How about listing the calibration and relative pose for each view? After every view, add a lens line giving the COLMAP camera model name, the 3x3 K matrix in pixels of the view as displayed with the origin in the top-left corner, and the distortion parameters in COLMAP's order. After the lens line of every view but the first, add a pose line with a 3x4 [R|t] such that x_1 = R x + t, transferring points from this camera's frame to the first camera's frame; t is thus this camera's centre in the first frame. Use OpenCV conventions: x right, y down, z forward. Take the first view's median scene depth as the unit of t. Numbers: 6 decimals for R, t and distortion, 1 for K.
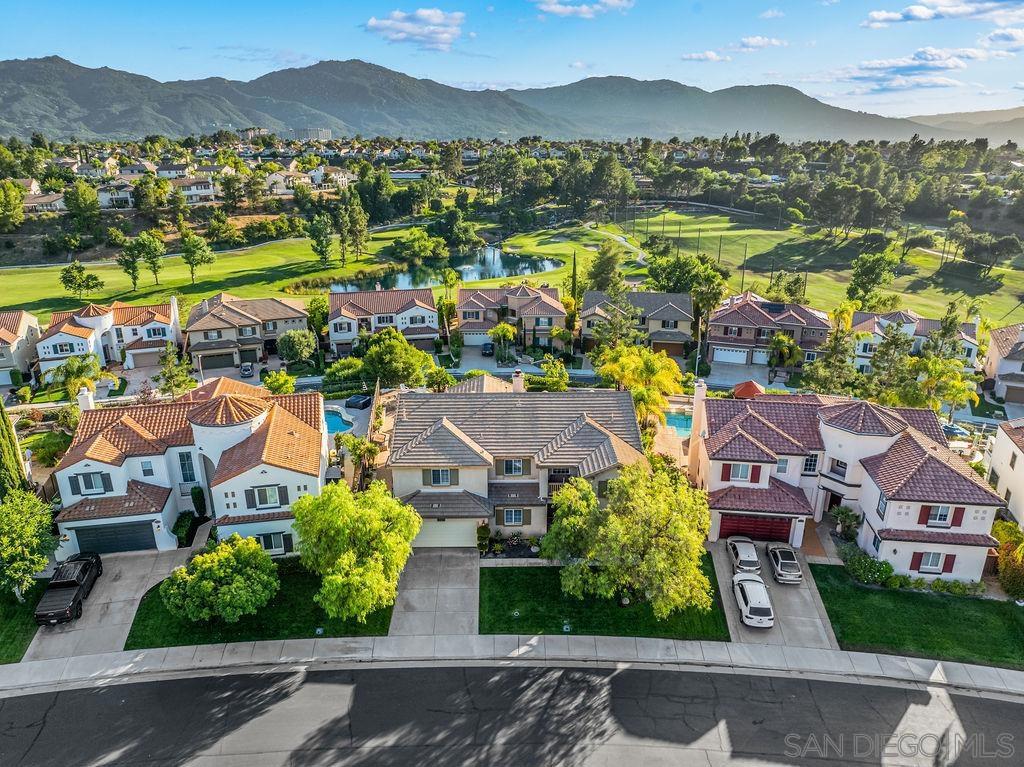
lens RADIAL K [[718.3, 0, 506.3], [0, 718.3, 385.1], [0, 0, 1]] dist [-0.039947, 0.002091]
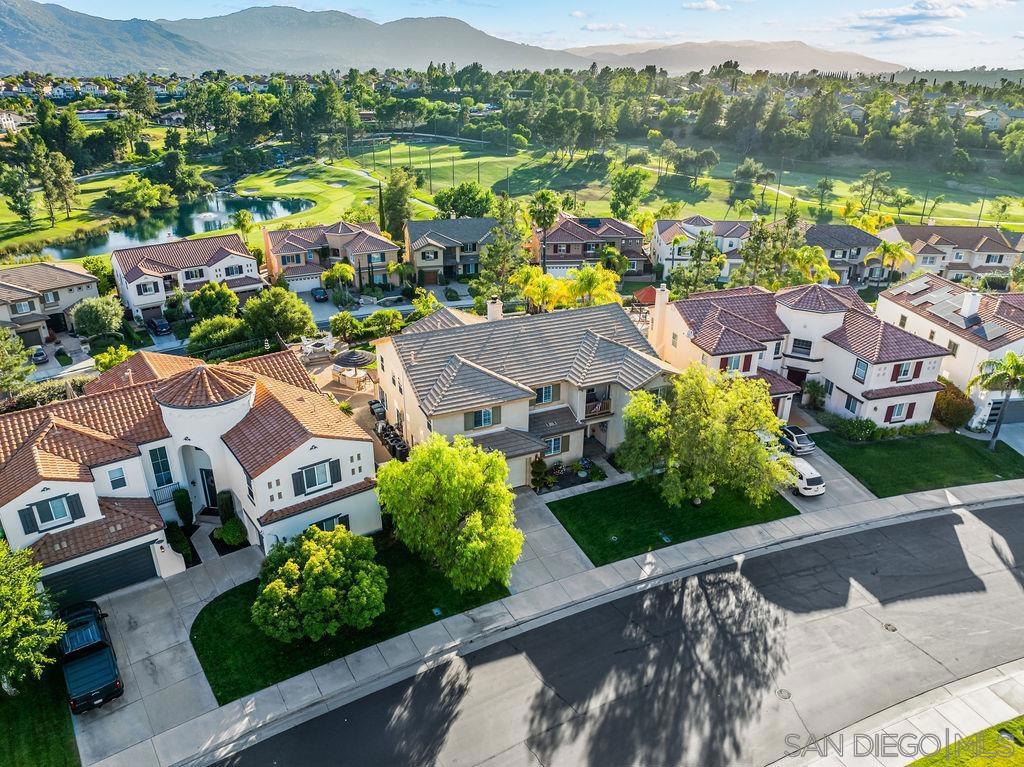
lens RADIAL K [[718.3, 0, 506.3], [0, 718.3, 385.1], [0, 0, 1]] dist [-0.039947, 0.002091]
pose [[0.914645, -0.163590, 0.369678, -0.165688], [0.133049, 0.985333, 0.106845, -0.002224], [-0.381735, -0.048540, 0.922996, 0.065781]]
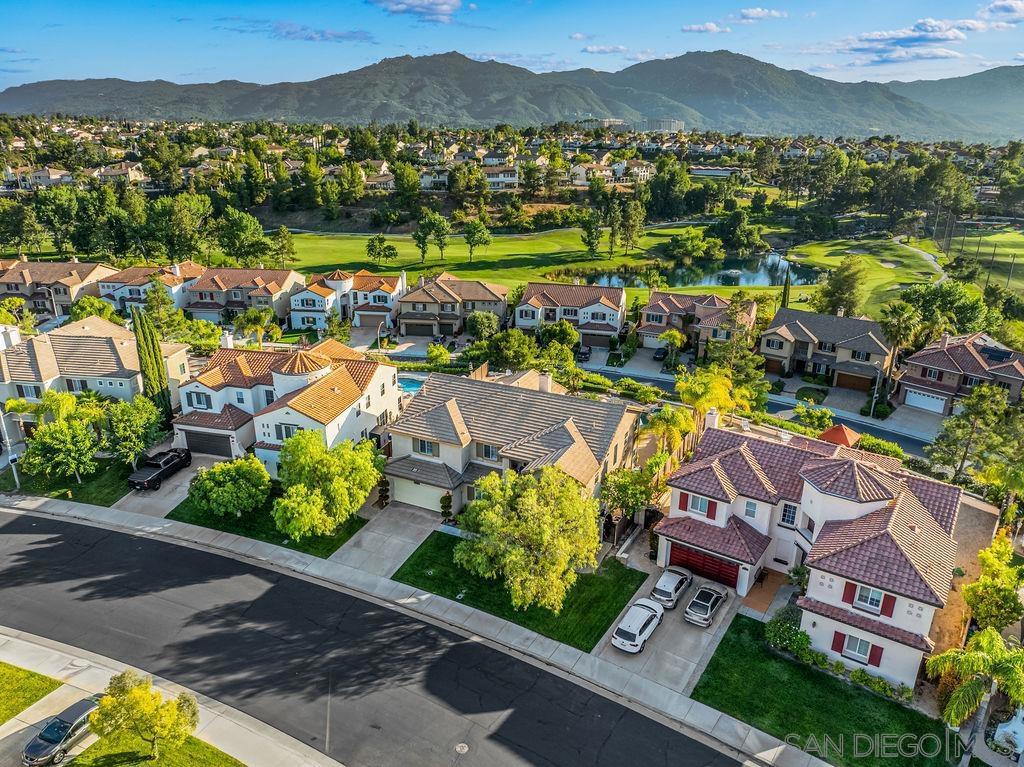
lens RADIAL K [[718.3, 0, 506.3], [0, 718.3, 385.1], [0, 0, 1]] dist [-0.039947, 0.002091]
pose [[0.894477, 0.162181, -0.416664, 0.207776], [-0.157675, 0.986444, 0.045470, -0.018608], [0.418390, 0.025025, 0.907923, -0.000178]]
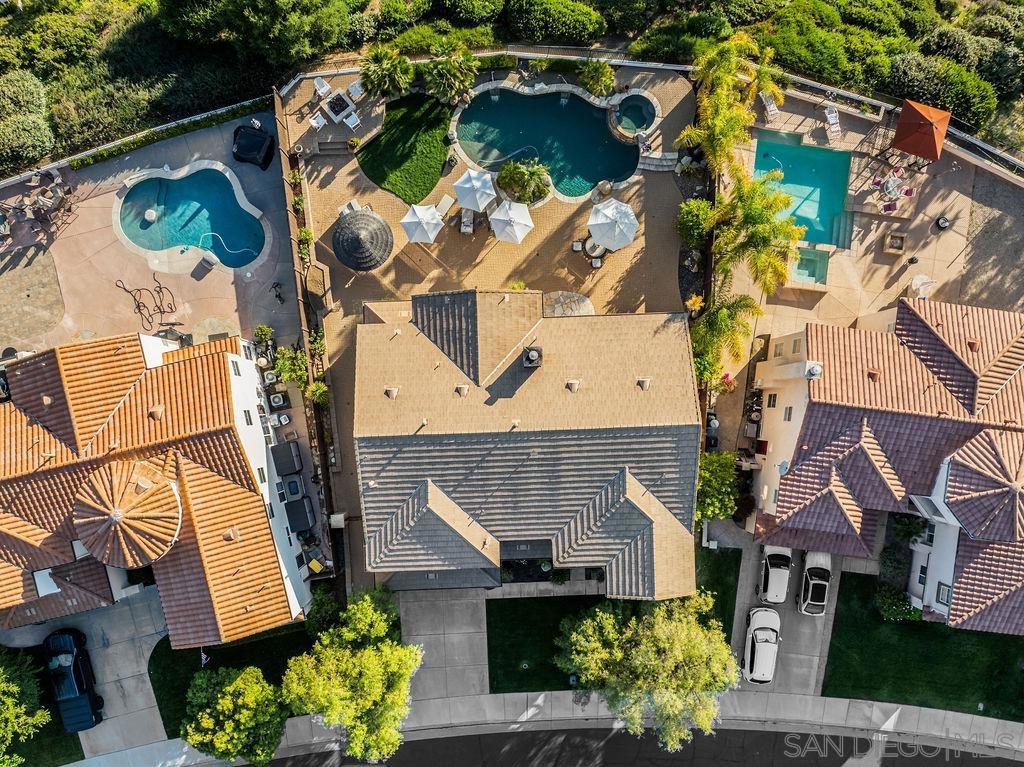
lens RADIAL K [[818.3, 0, 506.8], [0, 818.3, 407.2], [0, 0, 1]] dist [-0.042999, 0.000378]
pose [[0.999714, -0.015690, 0.018022, -0.010183], [-0.011901, 0.327046, 0.944934, -0.336673], [-0.020720, -0.944878, 0.326766, 0.363741]]
